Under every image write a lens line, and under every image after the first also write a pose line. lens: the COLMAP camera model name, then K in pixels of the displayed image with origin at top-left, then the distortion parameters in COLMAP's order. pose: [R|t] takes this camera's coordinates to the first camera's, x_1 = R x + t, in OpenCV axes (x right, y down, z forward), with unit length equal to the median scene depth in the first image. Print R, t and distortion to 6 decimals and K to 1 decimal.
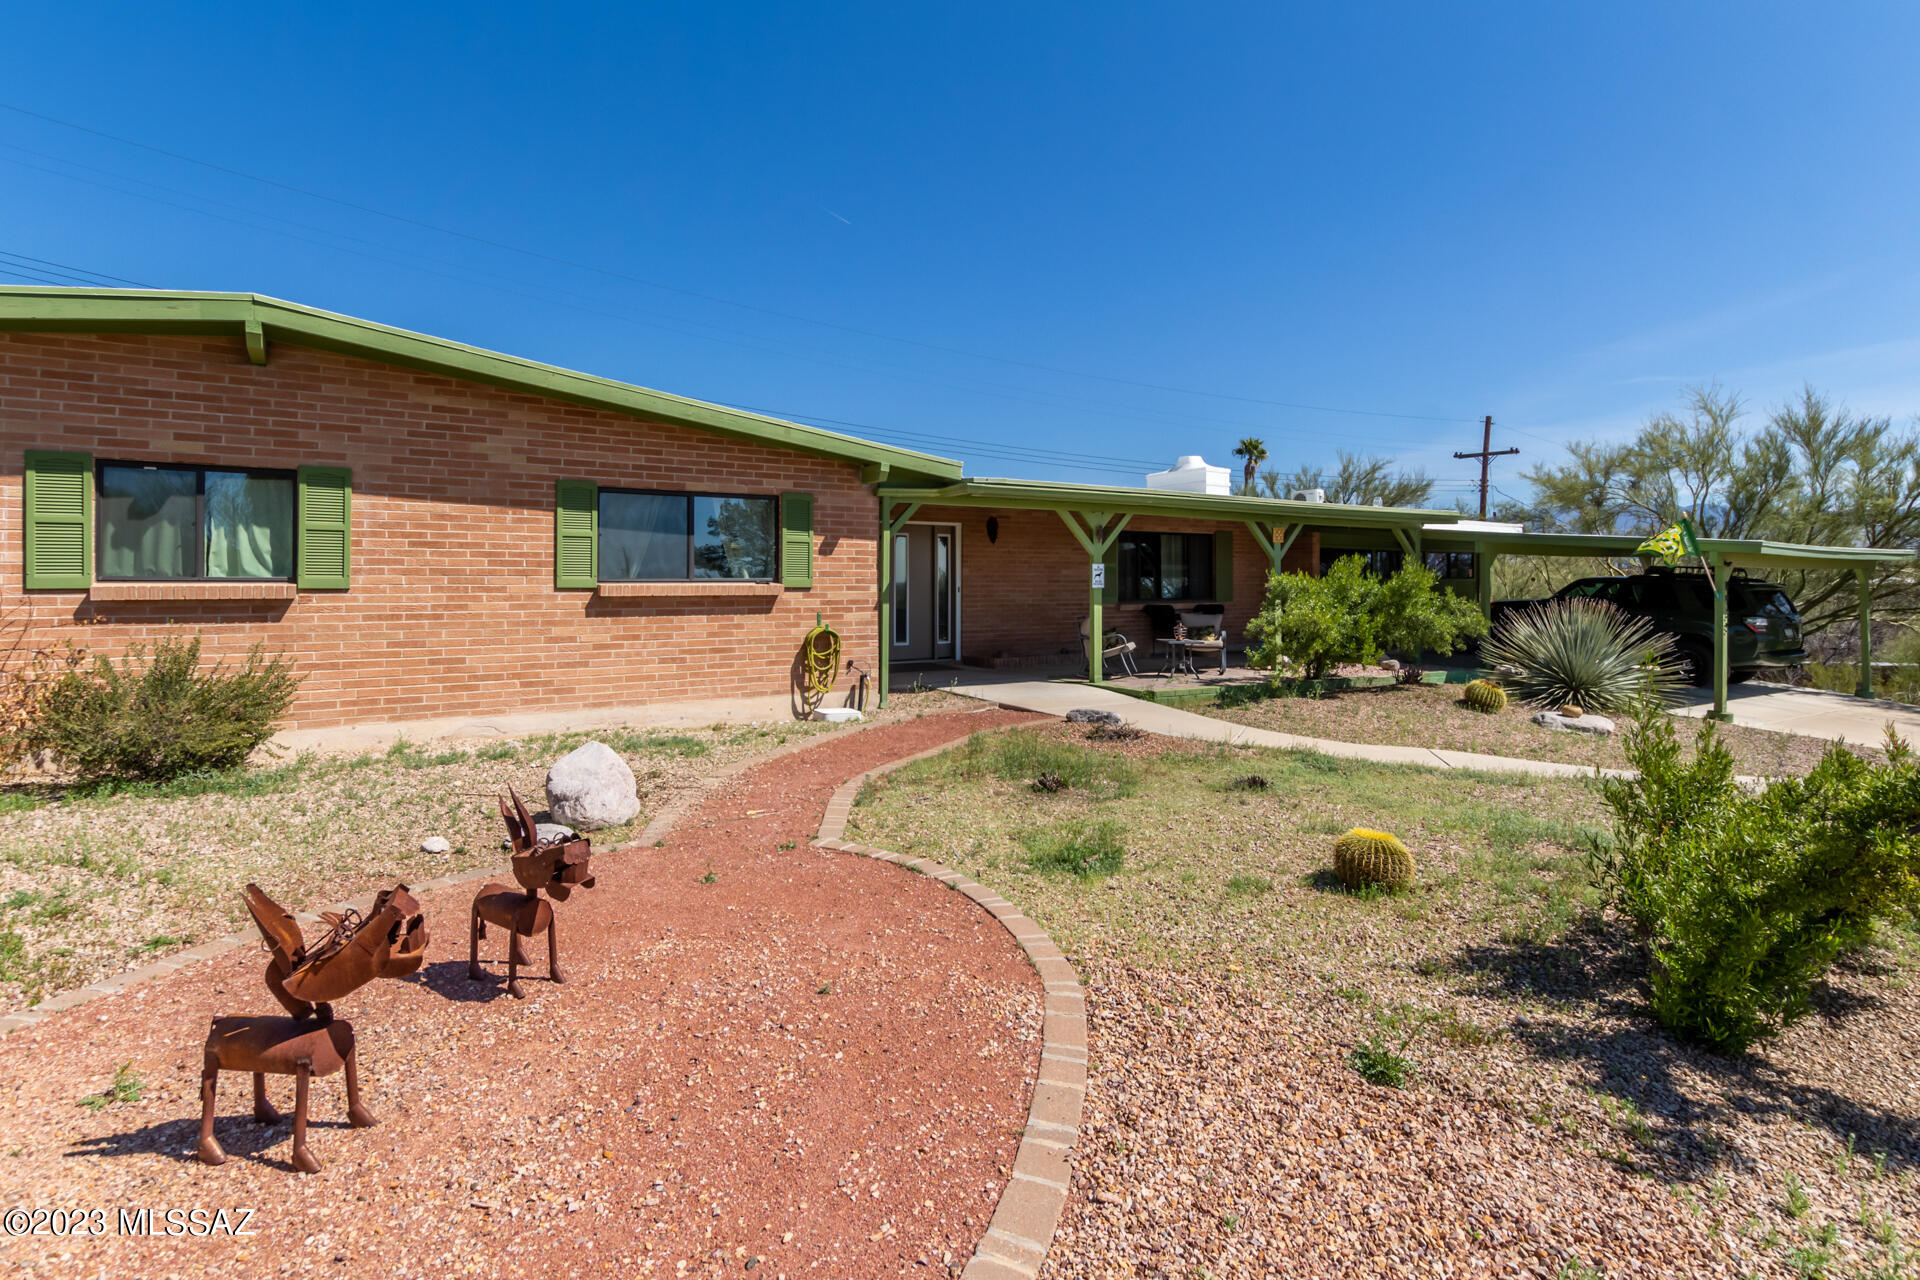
lens RADIAL K [[901.5, 0, 928.5], [0, 901.5, 578.3], [0, 0, 1]] dist [0.015309, -0.002134]
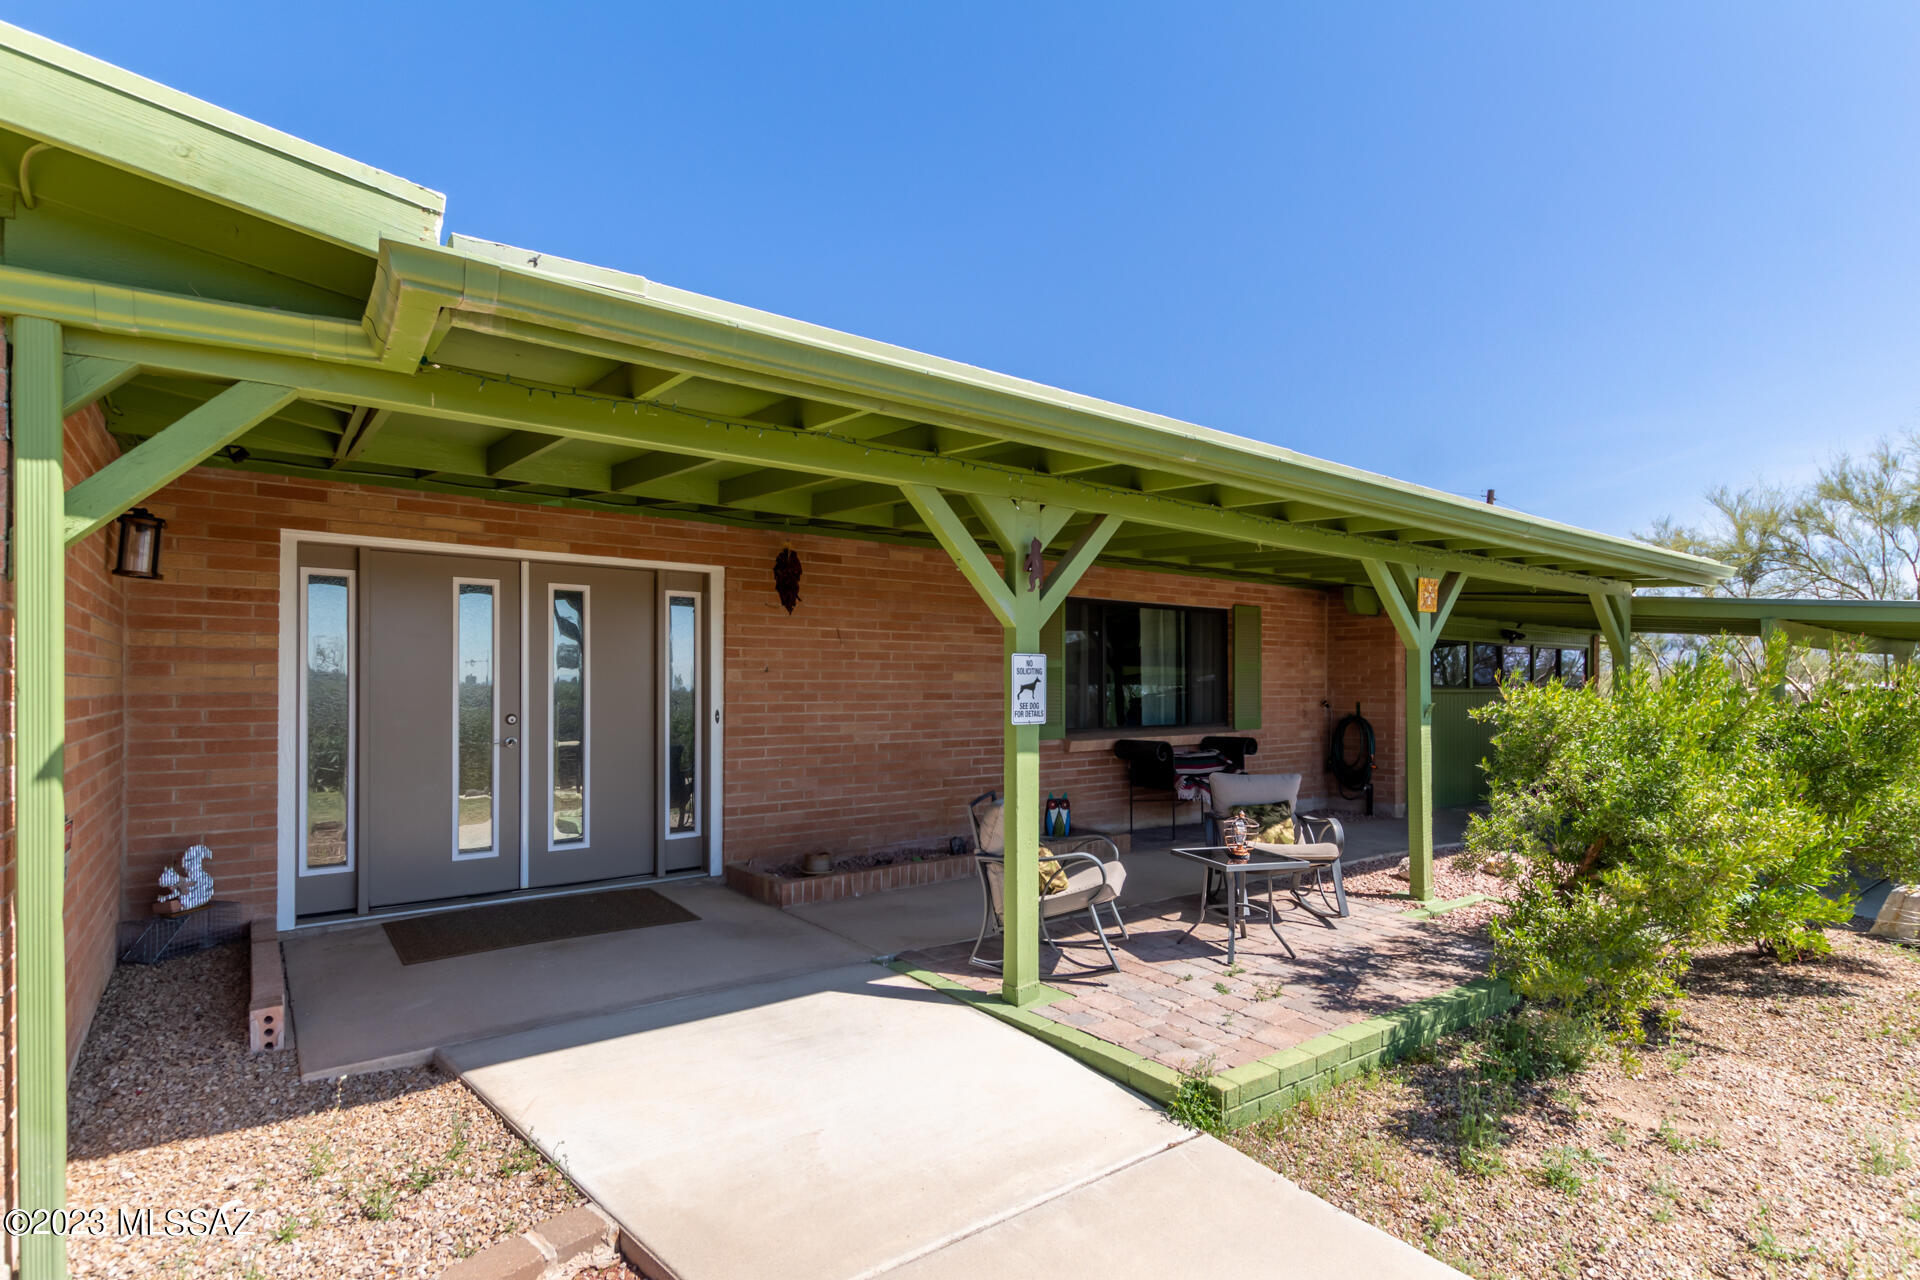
lens RADIAL K [[901.5, 0, 917.7], [0, 901.5, 681.3], [0, 0, 1]] dist [0.015309, -0.002134]
pose [[0.997755, 0.000901, 0.066957, 0.154723], [-0.000816, 0.999999, -0.001305, -0.006665], [-0.066958, 0.001248, 0.997755, 0.831131]]
